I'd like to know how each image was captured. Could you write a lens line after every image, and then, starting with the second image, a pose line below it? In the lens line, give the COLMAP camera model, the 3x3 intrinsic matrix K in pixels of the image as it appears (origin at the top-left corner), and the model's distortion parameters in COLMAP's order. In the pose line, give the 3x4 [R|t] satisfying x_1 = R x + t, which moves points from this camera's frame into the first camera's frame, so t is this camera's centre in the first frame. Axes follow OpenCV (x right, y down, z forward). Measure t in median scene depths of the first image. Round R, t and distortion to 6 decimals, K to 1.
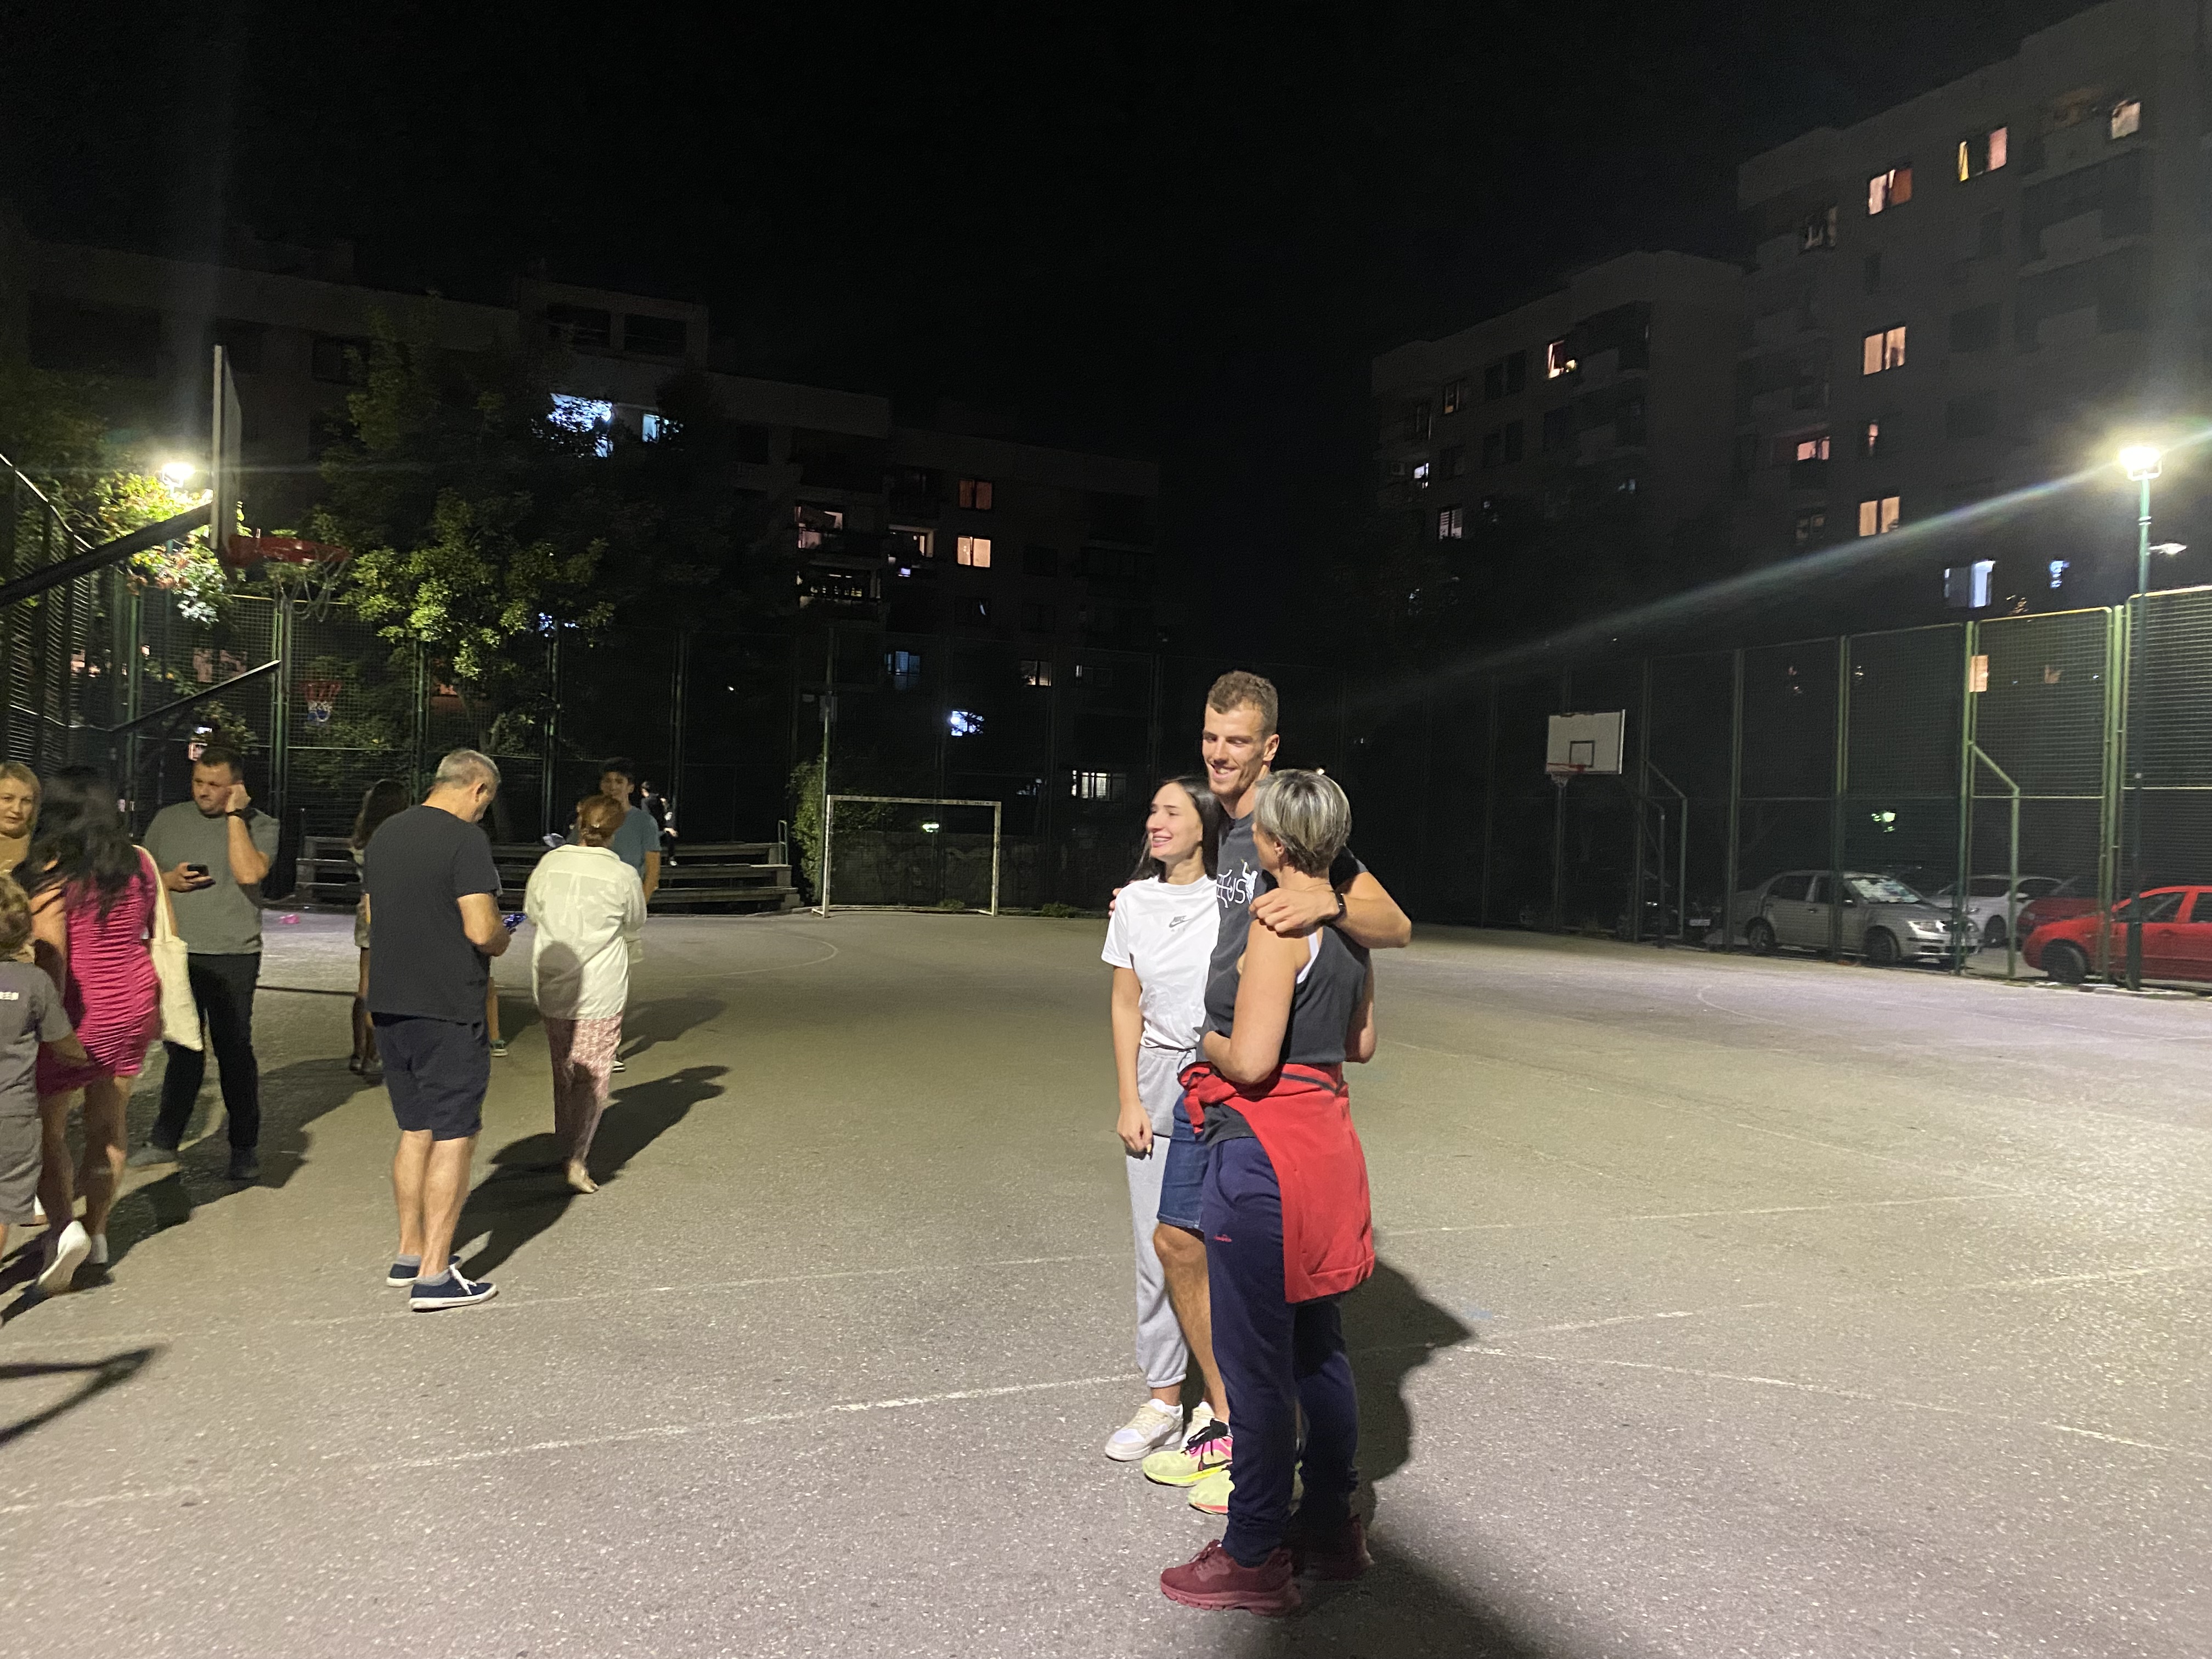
lens RADIAL K [[1670.8, 0, 1106.0], [0, 1670.8, 829.5], [0, 0, 1]] dist [0.052987, -0.073546]
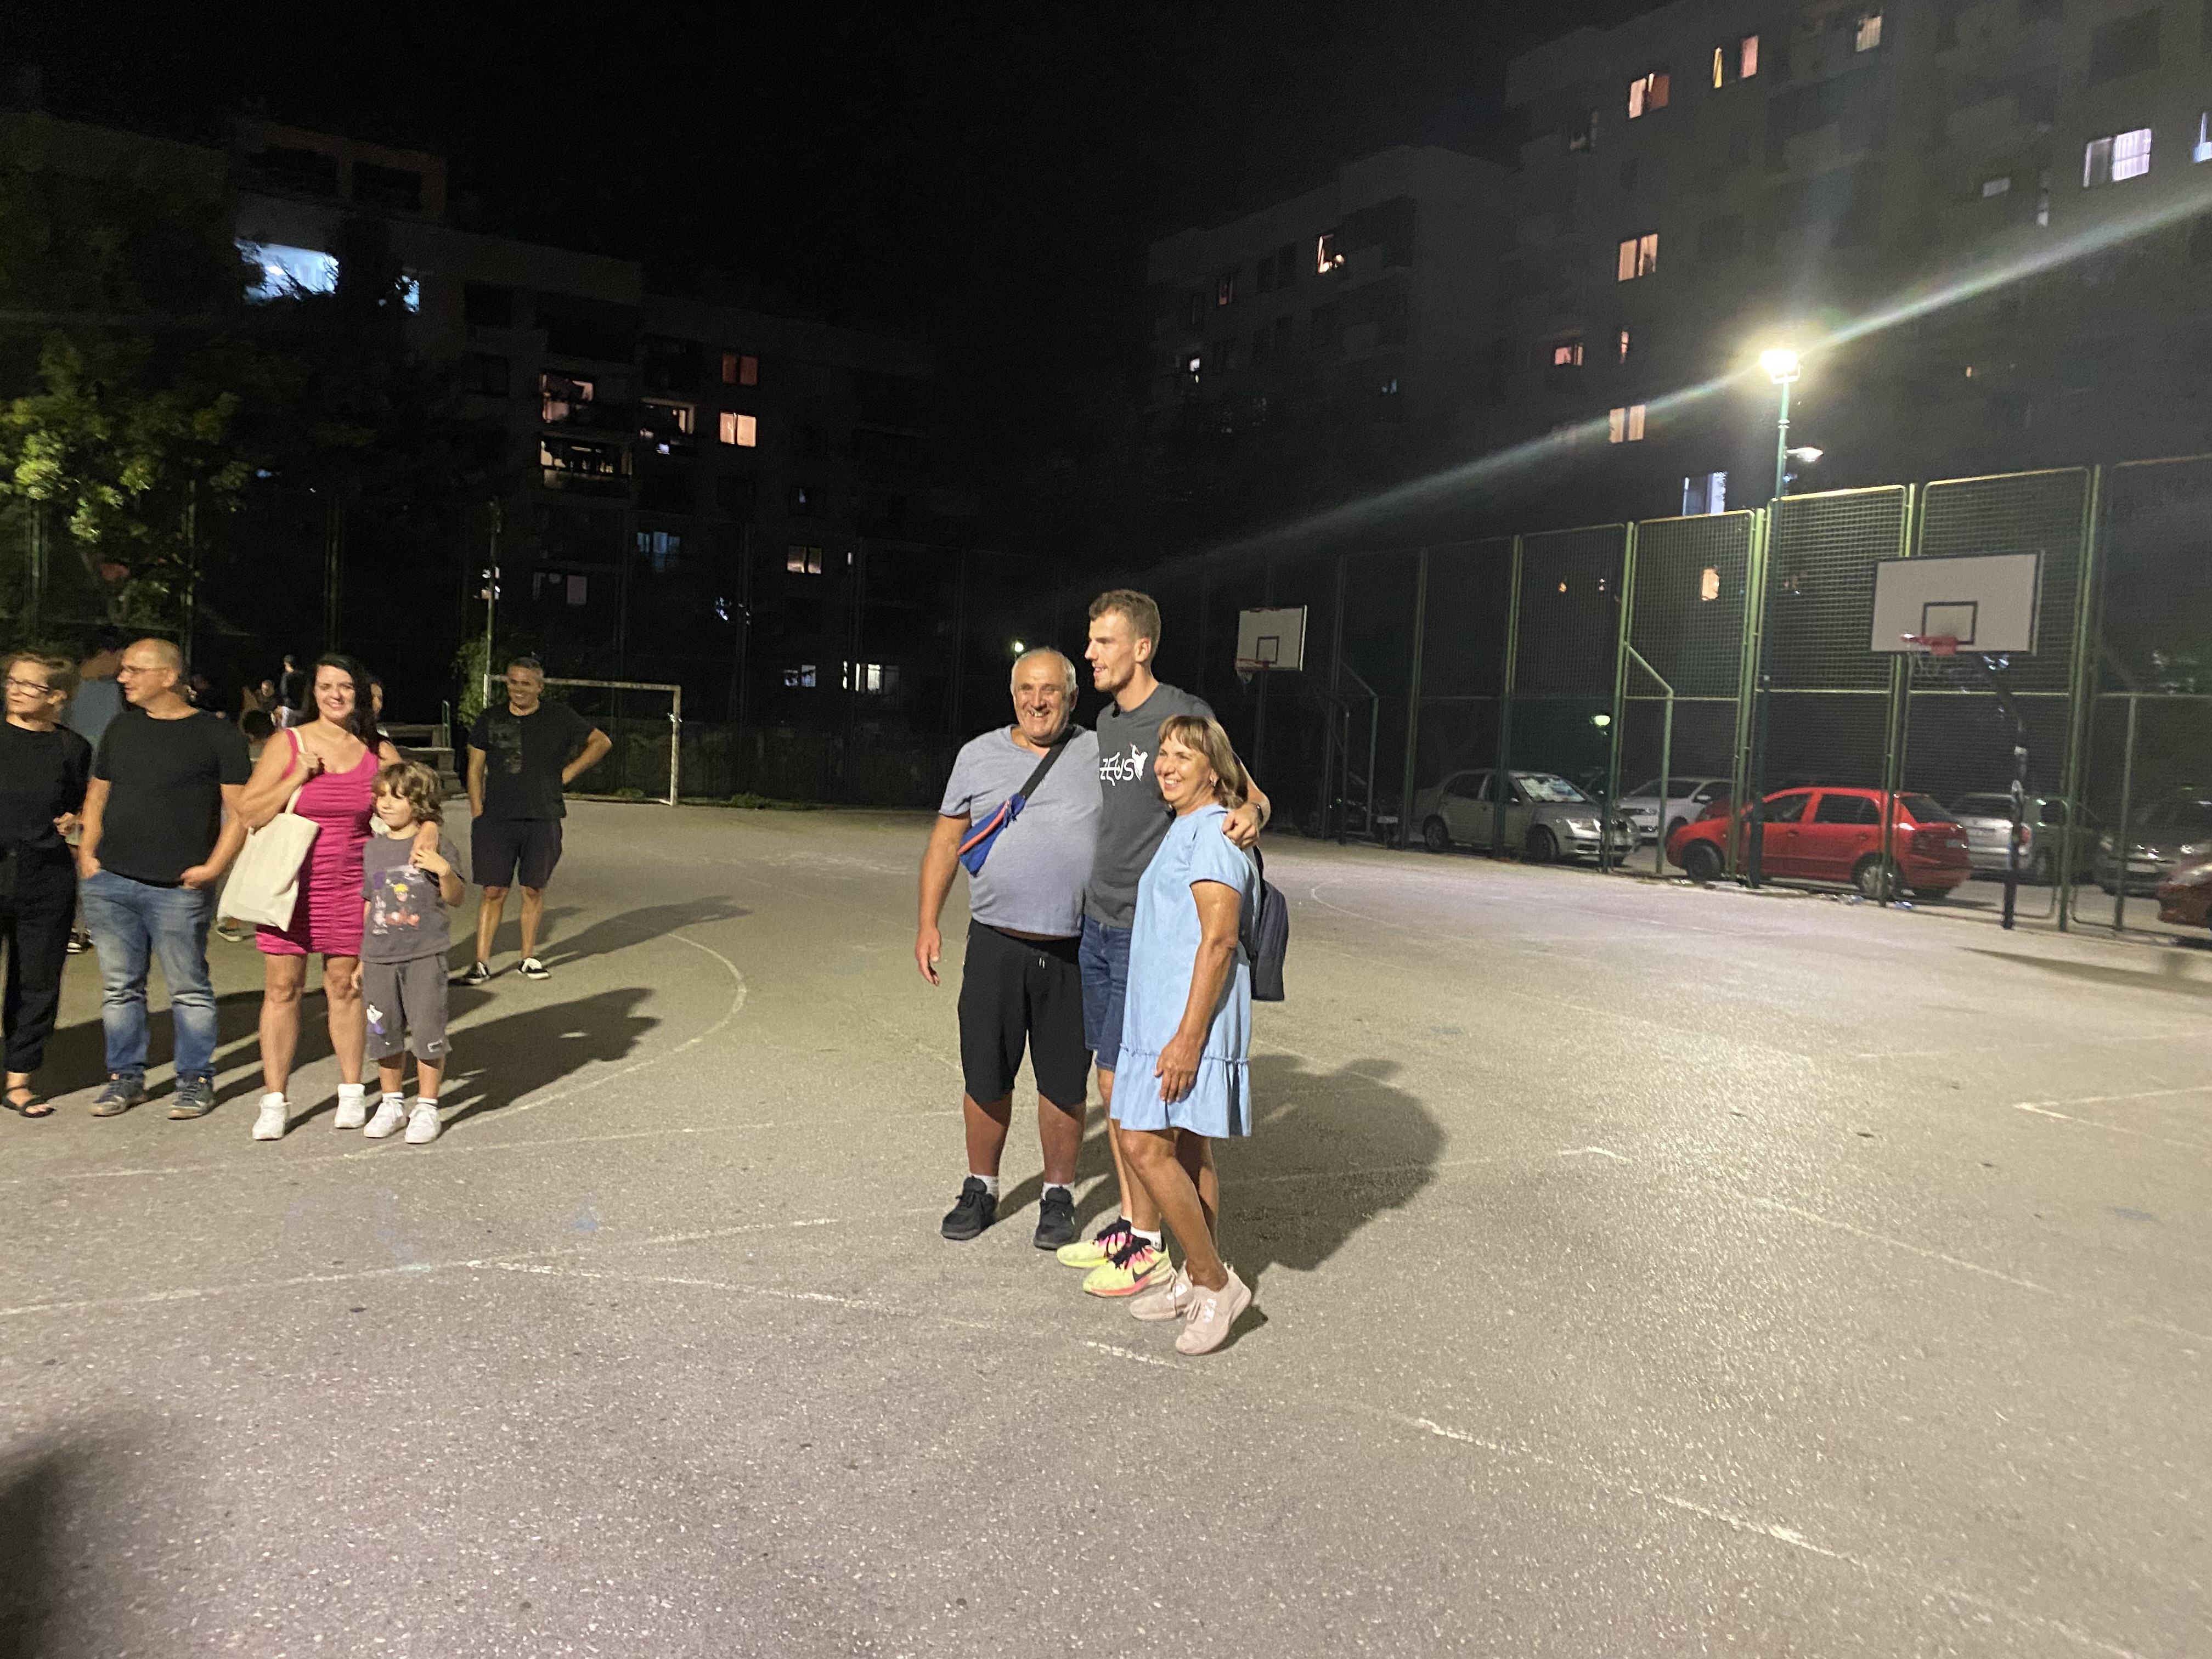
lens RADIAL K [[1672.1, 0, 1094.7], [0, 1672.1, 821.4], [0, 0, 1]] dist [0.065612, -0.109776]
pose [[0.995351, 0.011309, 0.095651, 0.086080], [-0.016658, 0.998330, 0.055314, 0.003631], [-0.094866, -0.056650, 0.993877, 0.019093]]
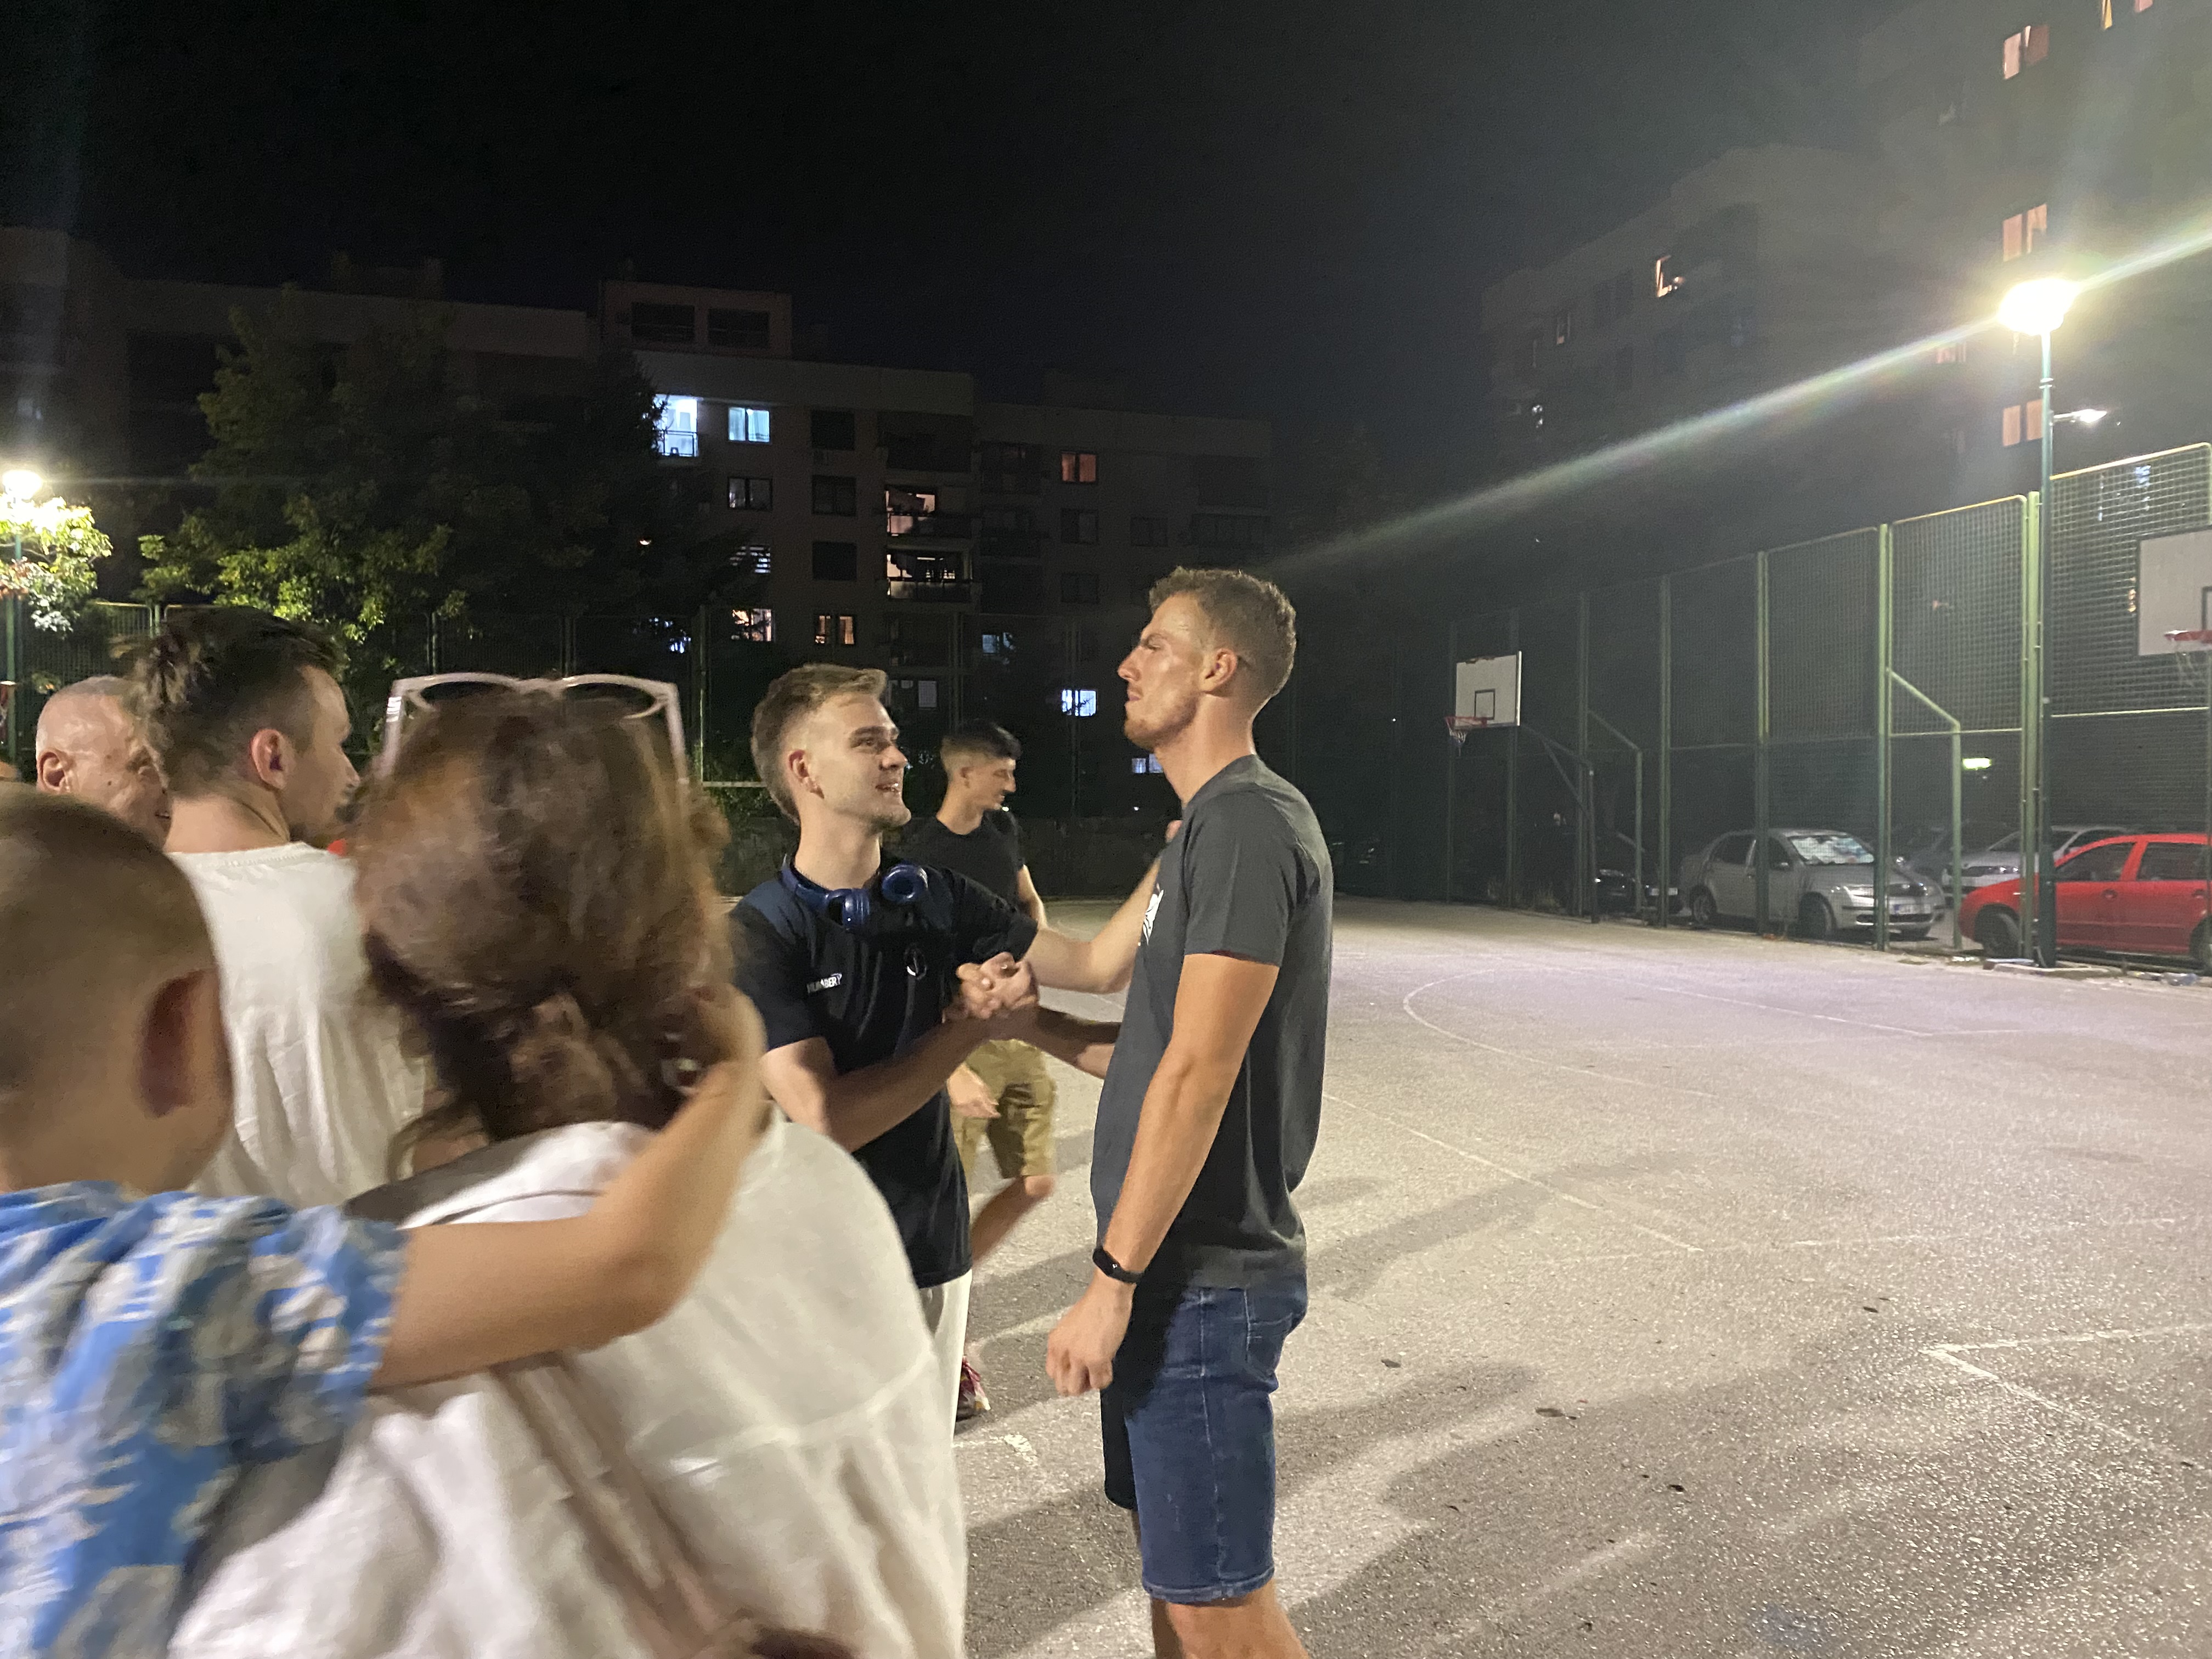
lens RADIAL K [[1670.8, 0, 1106.0], [0, 1670.8, 829.5], [0, 0, 1]] dist [0.052987, -0.073546]
pose [[0.987022, -0.031283, -0.157509, 0.219085], [0.033041, 0.999417, 0.008553, 0.006136], [0.157150, -0.013647, 0.987480, 0.099206]]
